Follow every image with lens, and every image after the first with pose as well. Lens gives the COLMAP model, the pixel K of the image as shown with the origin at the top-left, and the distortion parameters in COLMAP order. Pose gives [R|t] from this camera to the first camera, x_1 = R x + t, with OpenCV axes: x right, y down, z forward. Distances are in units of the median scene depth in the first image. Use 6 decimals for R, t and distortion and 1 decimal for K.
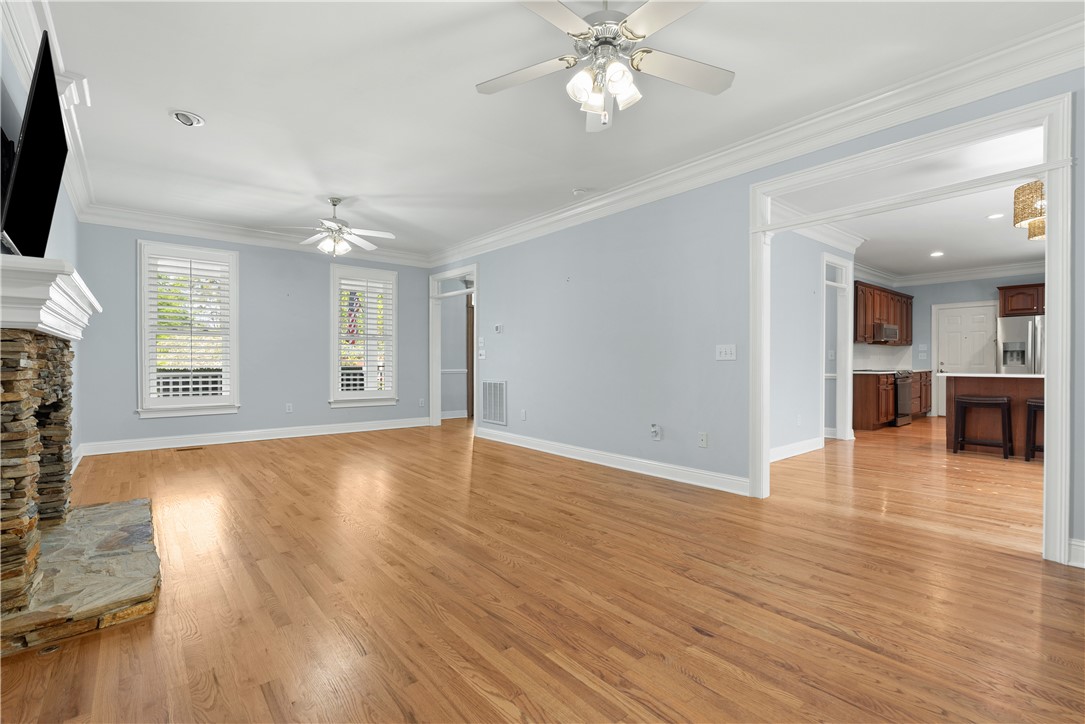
lens RADIAL K [[492.1, 0, 550.2], [0, 492.1, 362.9], [0, 0, 1]] dist [-0.008037, 0.001568]
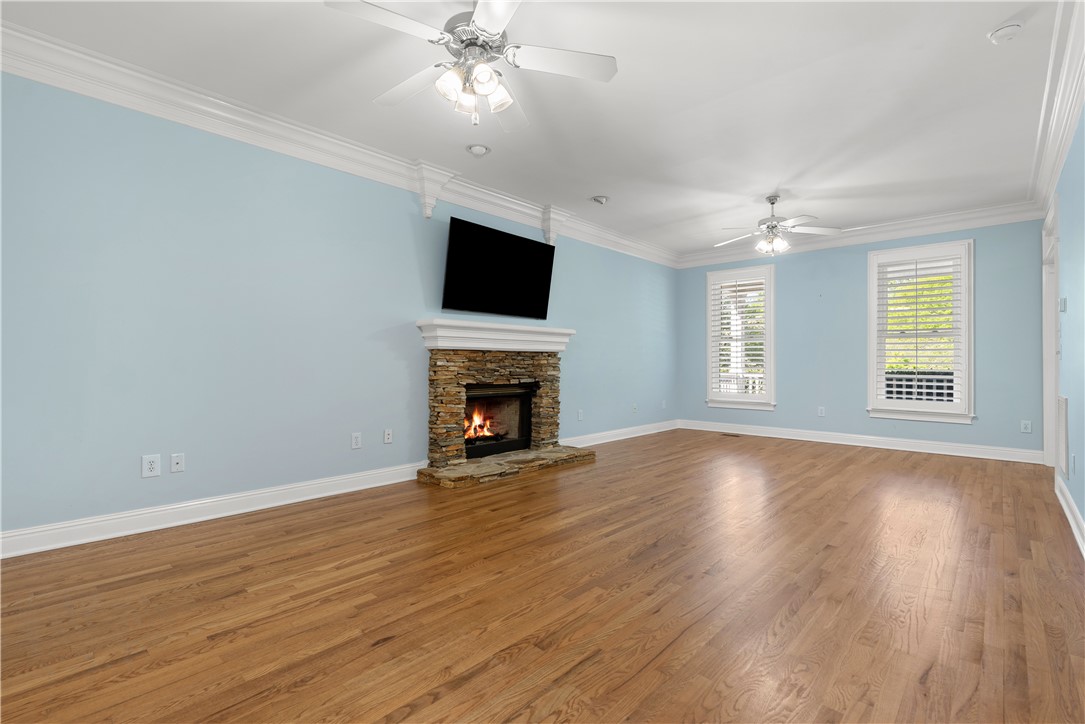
lens RADIAL K [[492.1, 0, 543.5], [0, 492.1, 360.9], [0, 0, 1]] dist [-0.008037, 0.001568]
pose [[0.121225, -0.006096, -0.992606, 0.733857], [-0.005519, 0.999962, -0.006815, 0.001867], [0.992610, 0.006304, 0.121186, 0.668798]]
